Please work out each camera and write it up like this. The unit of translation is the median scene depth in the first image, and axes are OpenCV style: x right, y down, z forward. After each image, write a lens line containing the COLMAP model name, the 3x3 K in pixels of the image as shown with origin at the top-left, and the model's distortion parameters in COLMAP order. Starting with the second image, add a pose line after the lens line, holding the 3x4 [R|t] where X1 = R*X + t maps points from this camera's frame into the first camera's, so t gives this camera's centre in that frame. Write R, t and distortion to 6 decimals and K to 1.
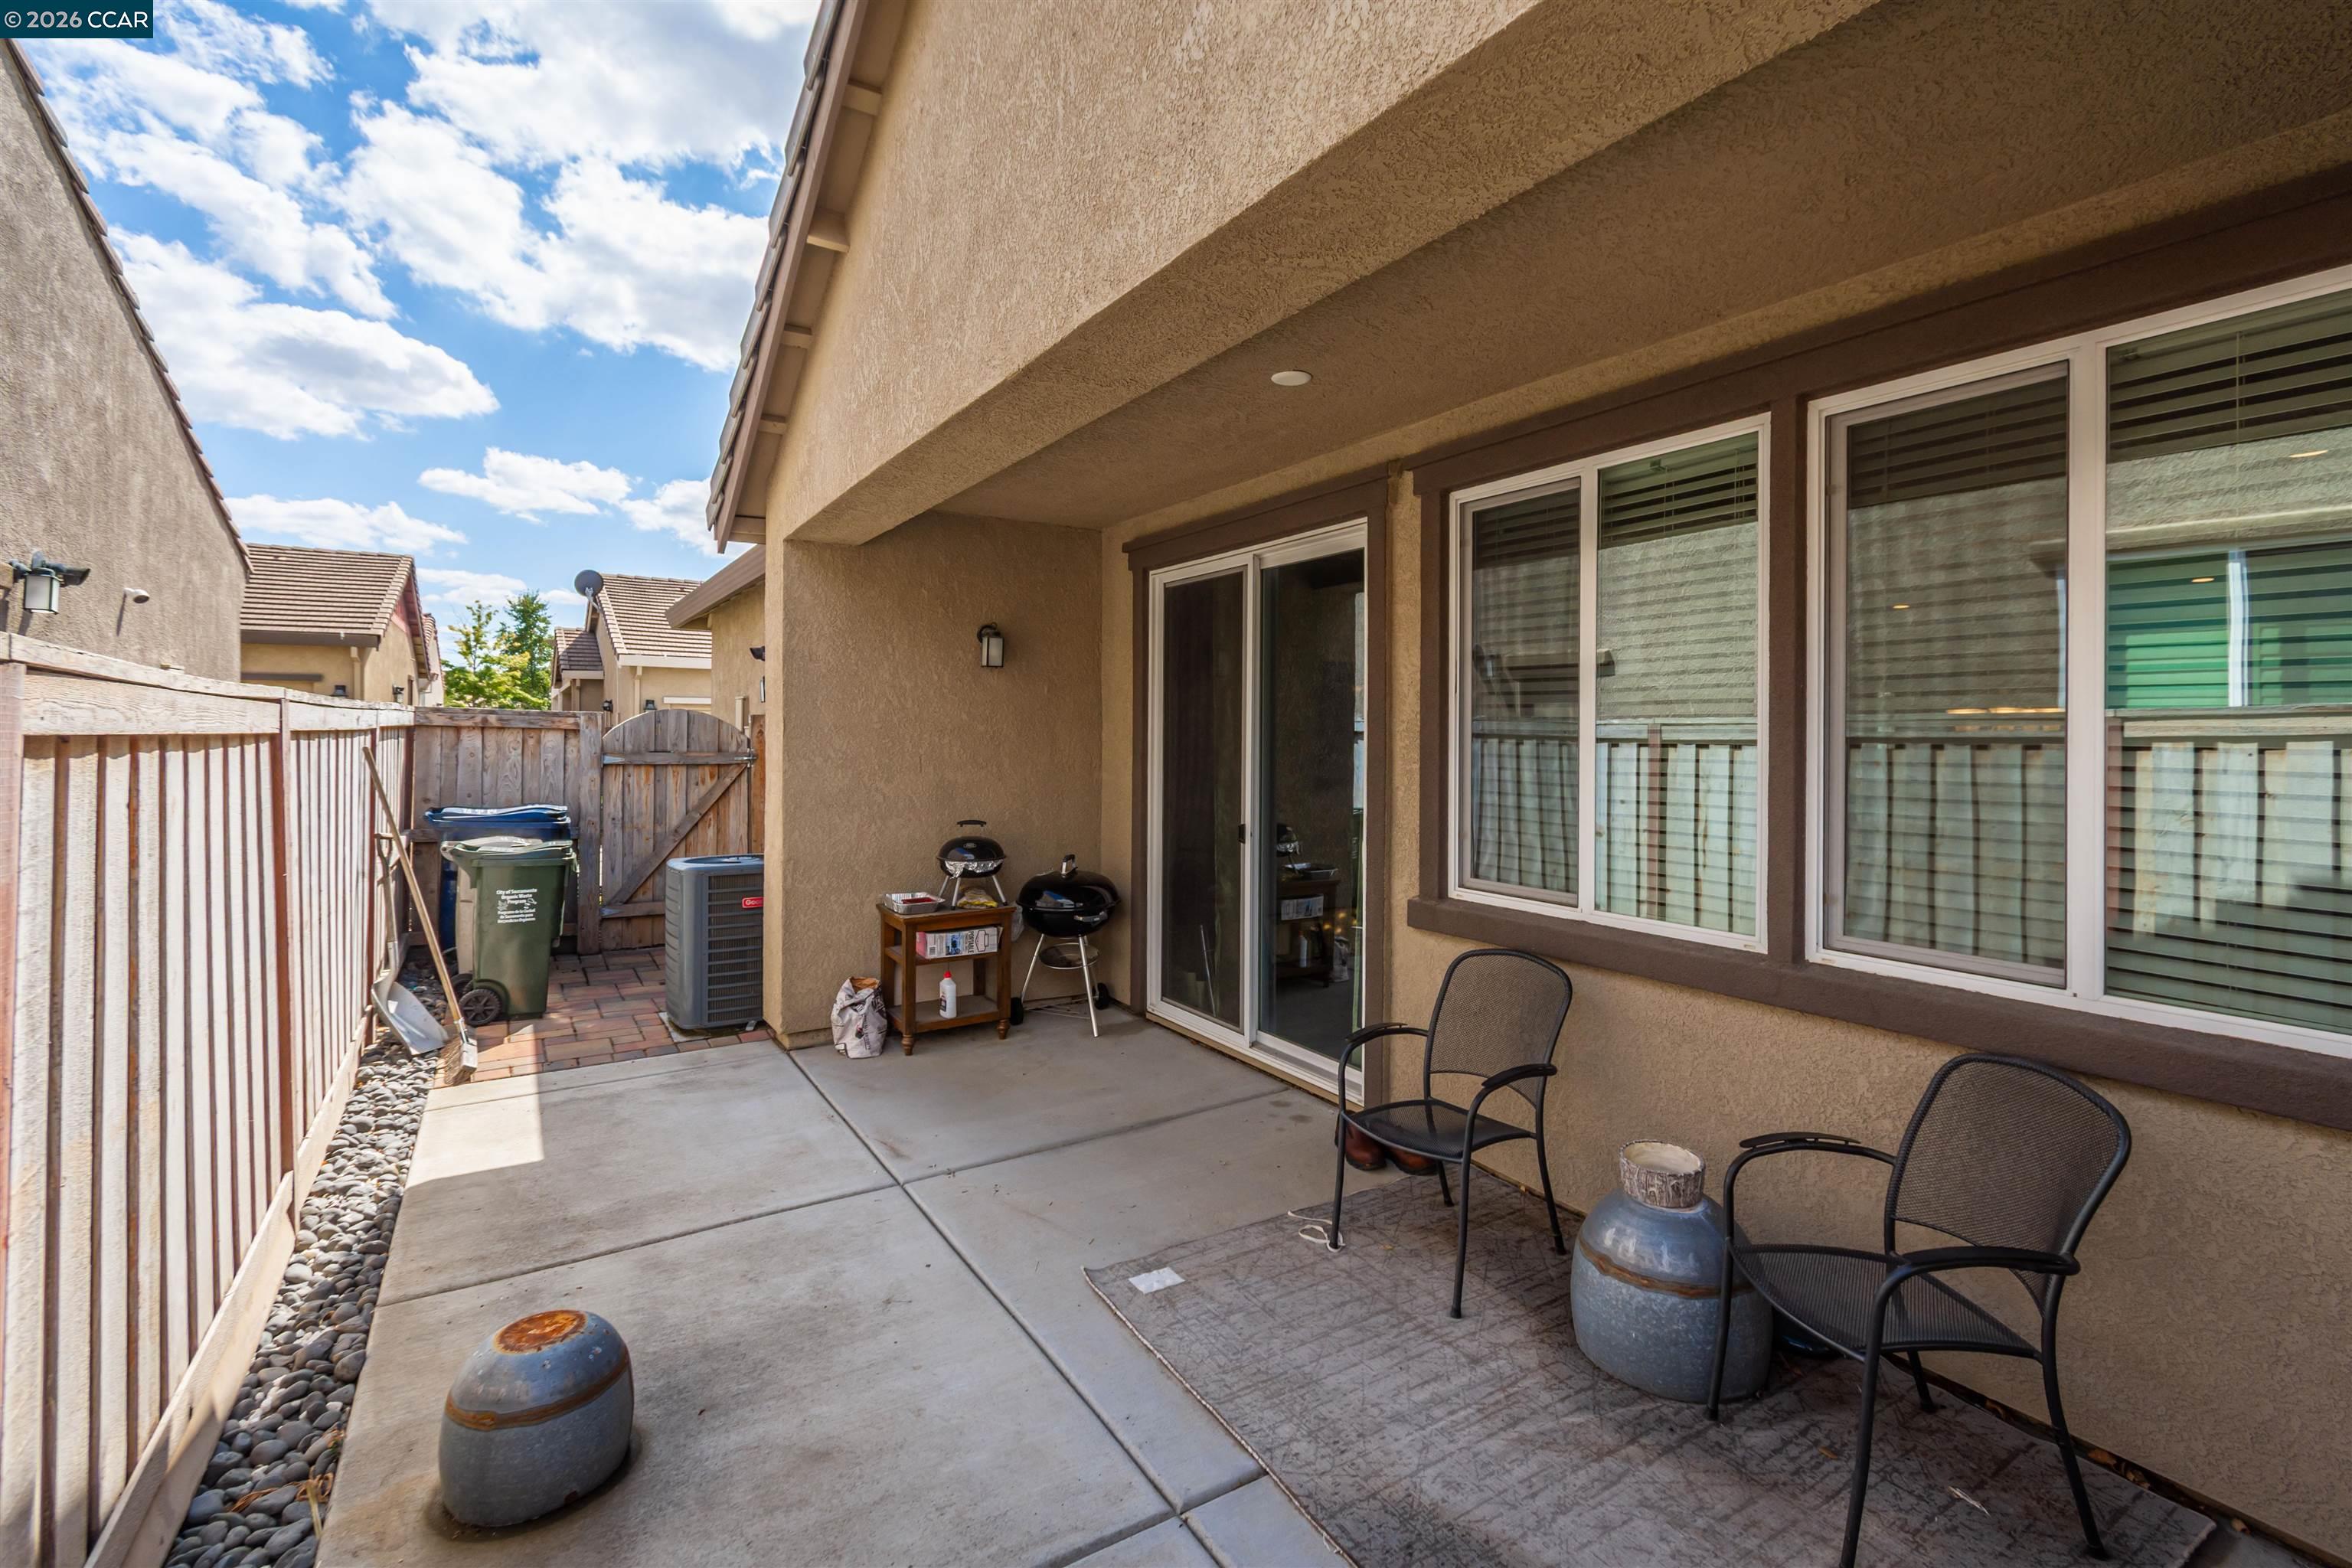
lens RADIAL K [[1110.3, 0, 1183.3], [0, 1110.3, 739.3], [0, 0, 1]] dist [0.015641, -0.000297]
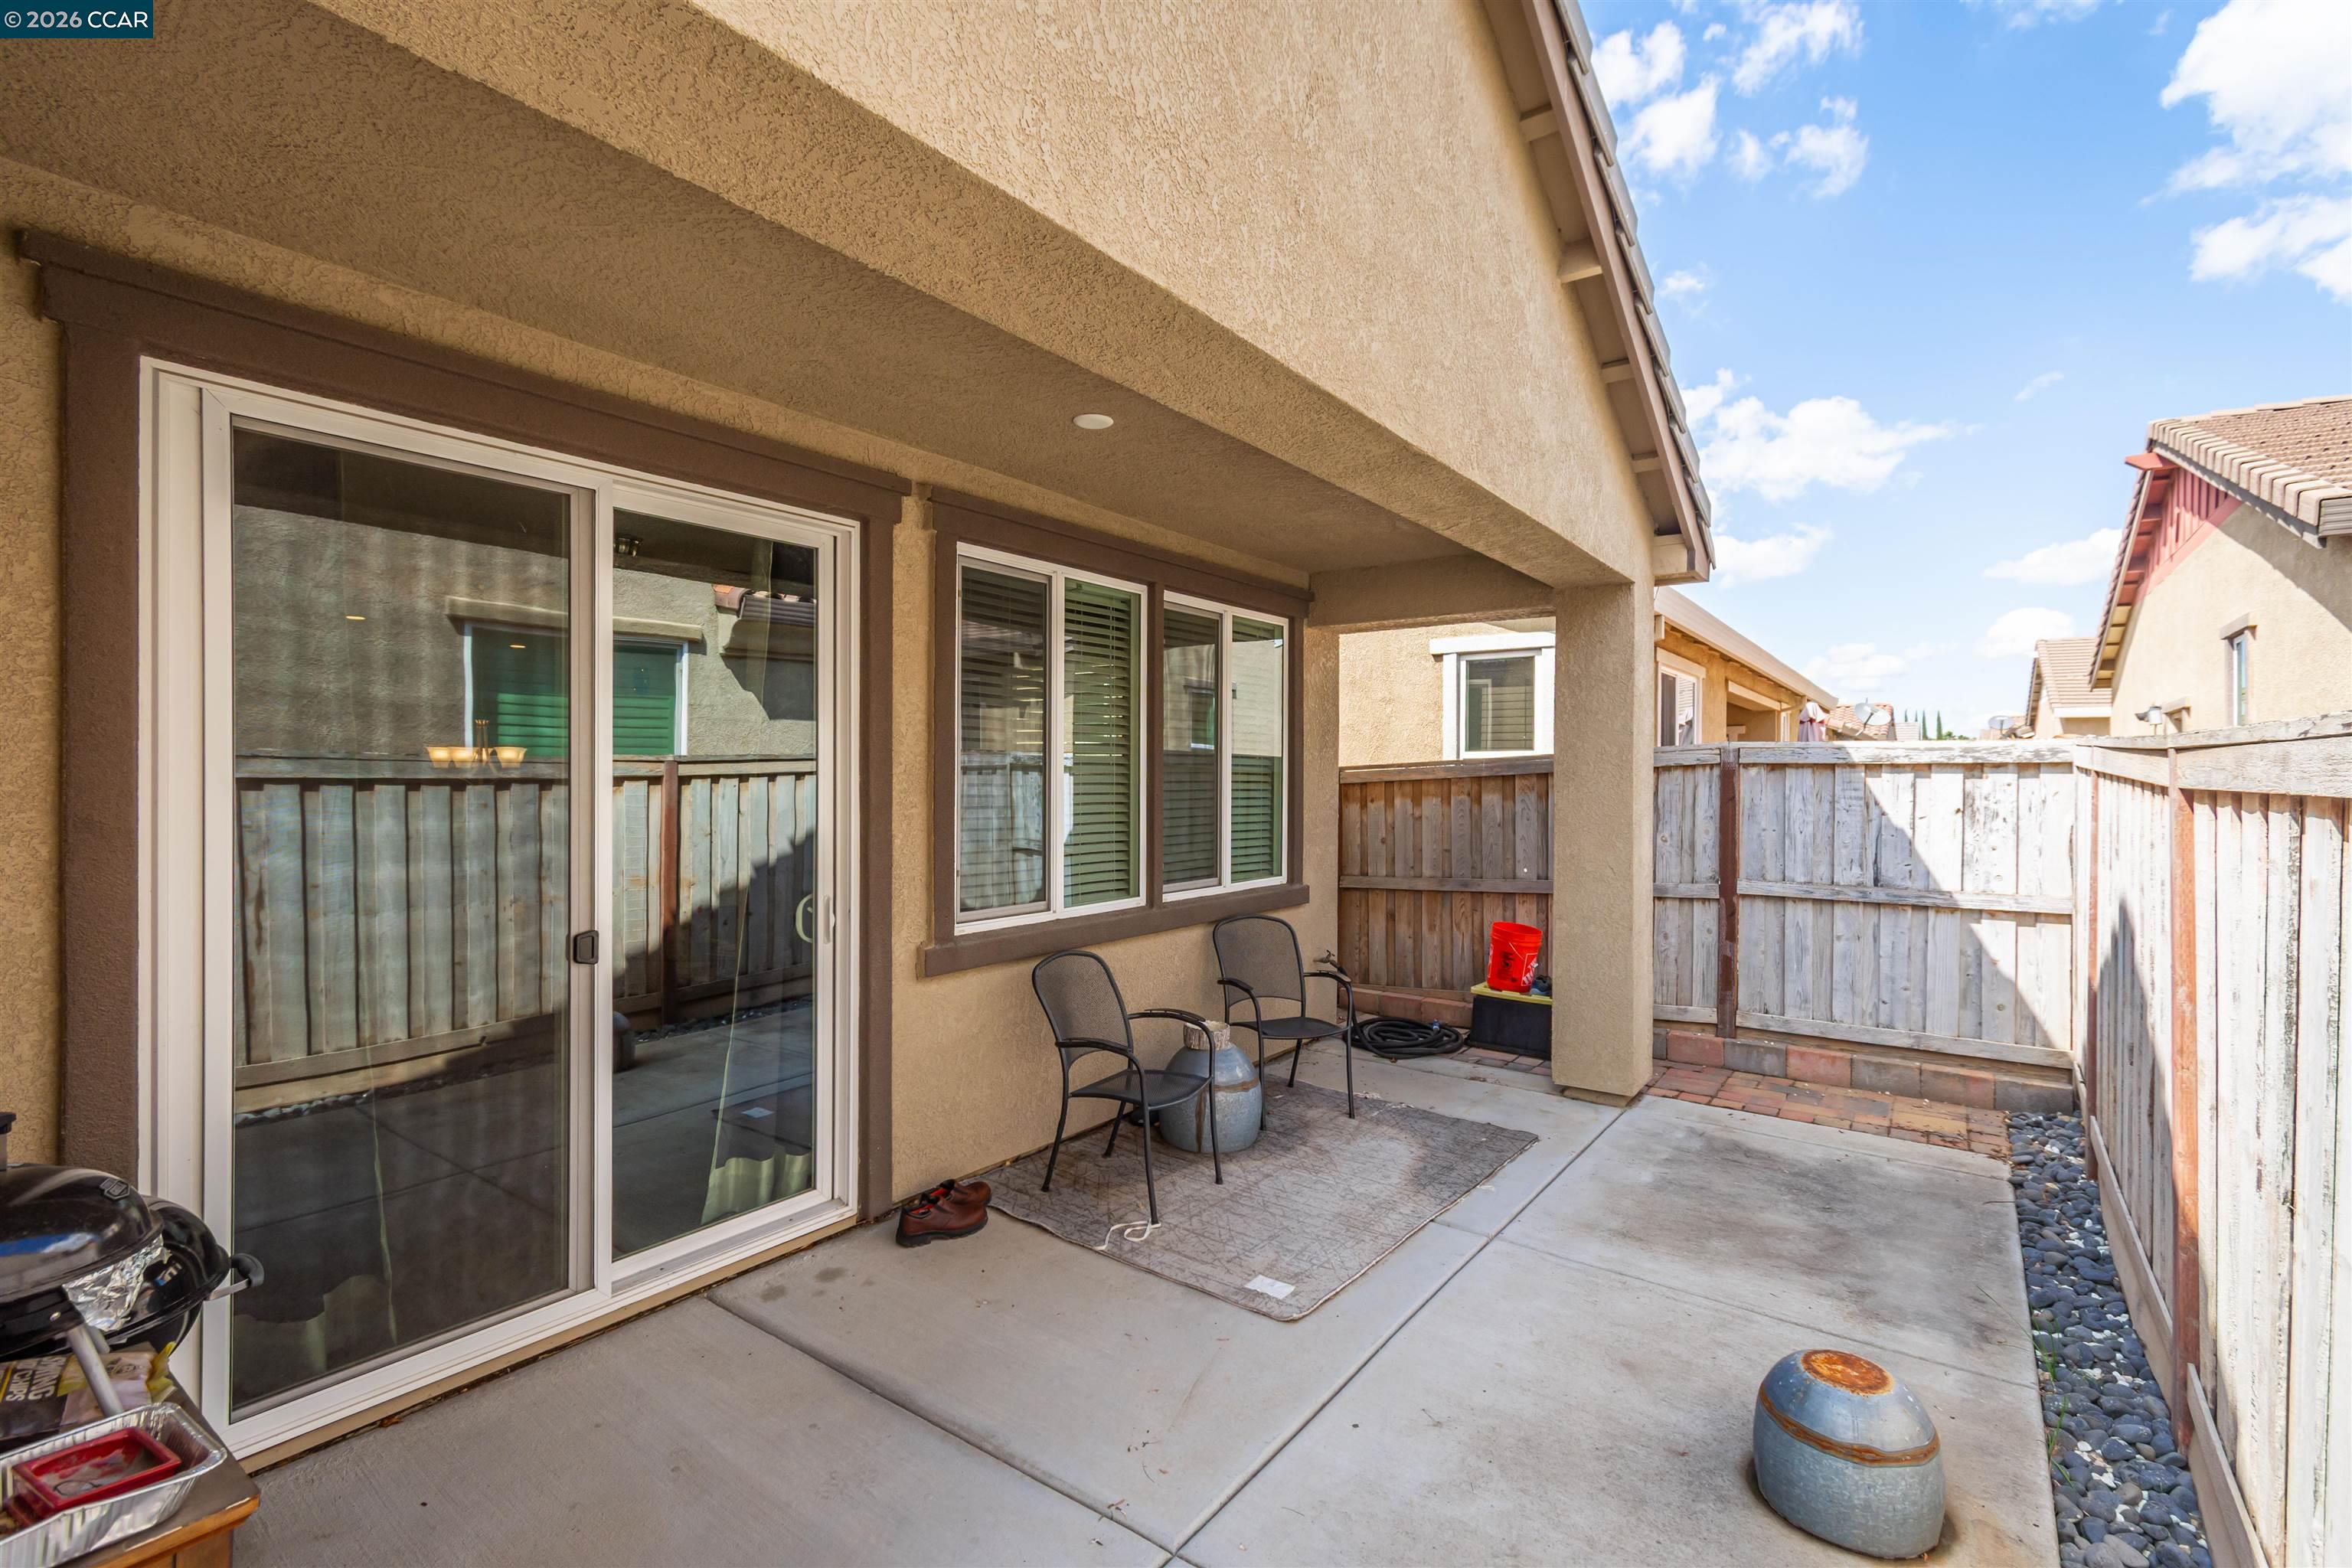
lens RADIAL K [[1090.8, 0, 1187.7], [0, 1090.8, 779.1], [0, 0, 1]] dist [0.001031, 0.000067]
pose [[-0.401414, -0.009028, 0.915852, -0.839347], [0.000297, 0.999950, 0.009988, -0.012805], [-0.915897, 0.004282, -0.401391, 1.318906]]
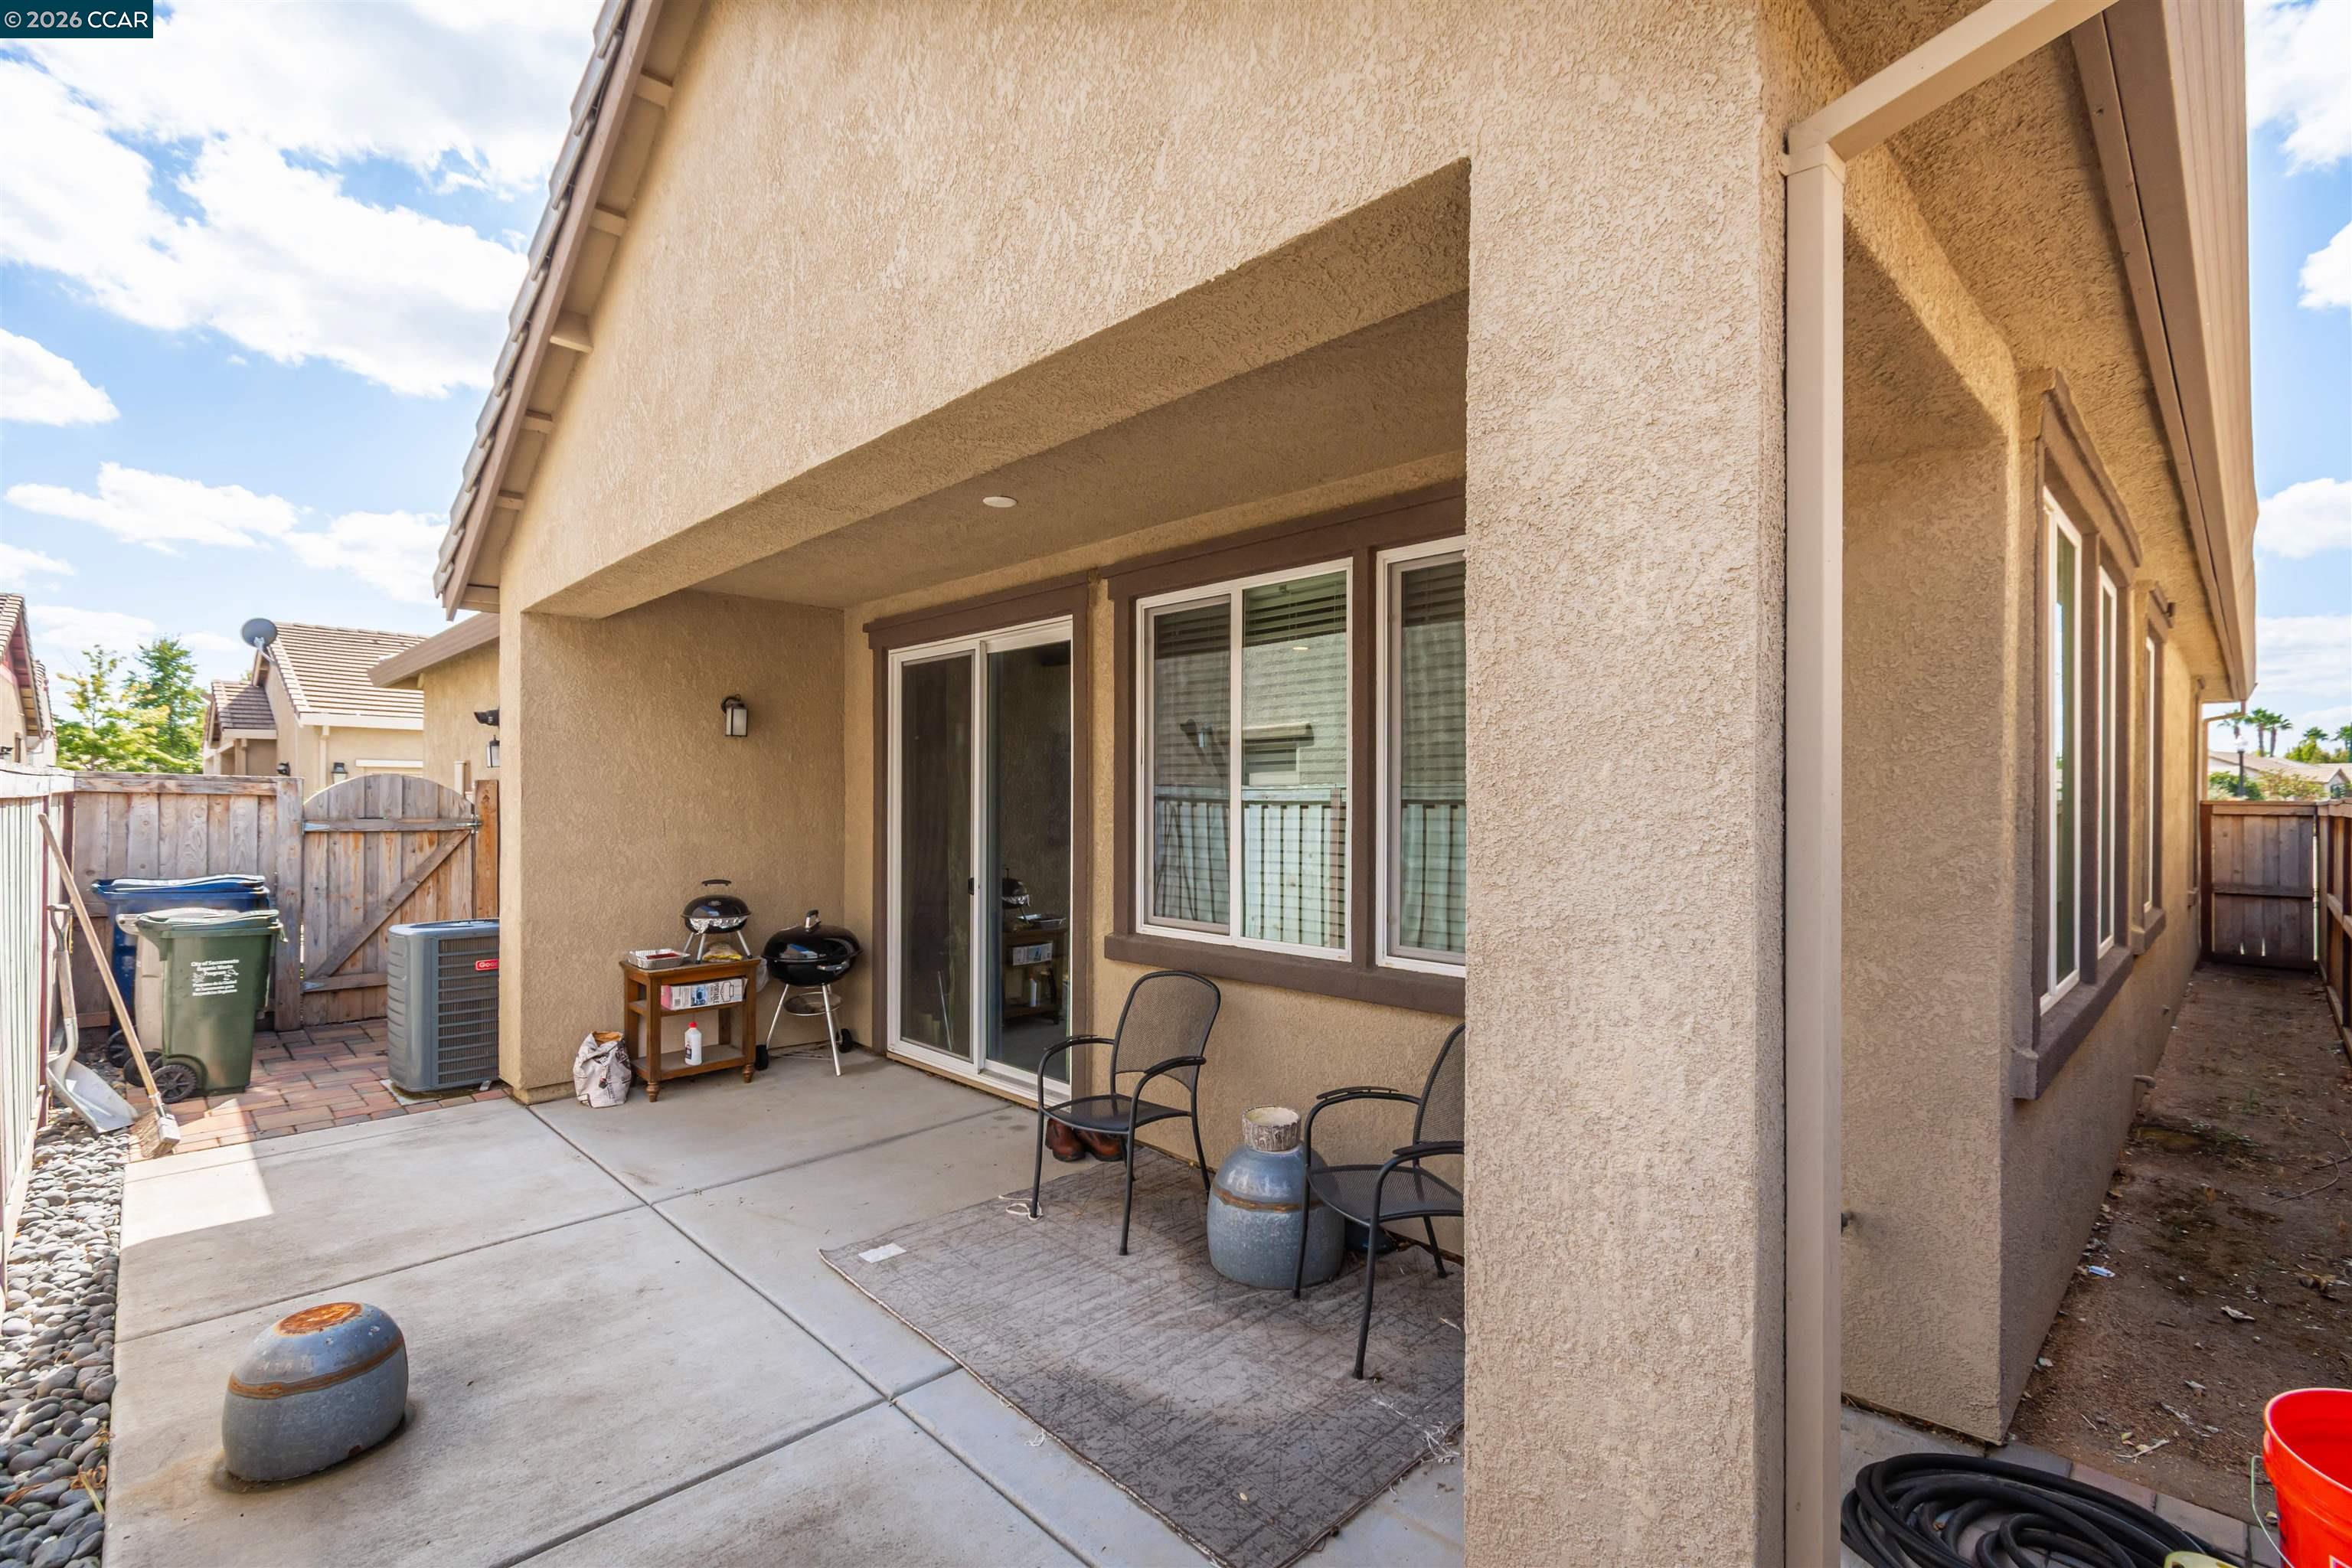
lens RADIAL K [[1103.8, 0, 1180.2], [0, 1103.8, 802.6], [0, 0, 1]] dist [0.012158, -0.000811]
pose [[0.978070, -0.003665, 0.208244, 0.038203], [0.003762, 0.999993, -0.000069, 0.000473], [-0.208242, 0.000850, 0.978077, -0.207338]]
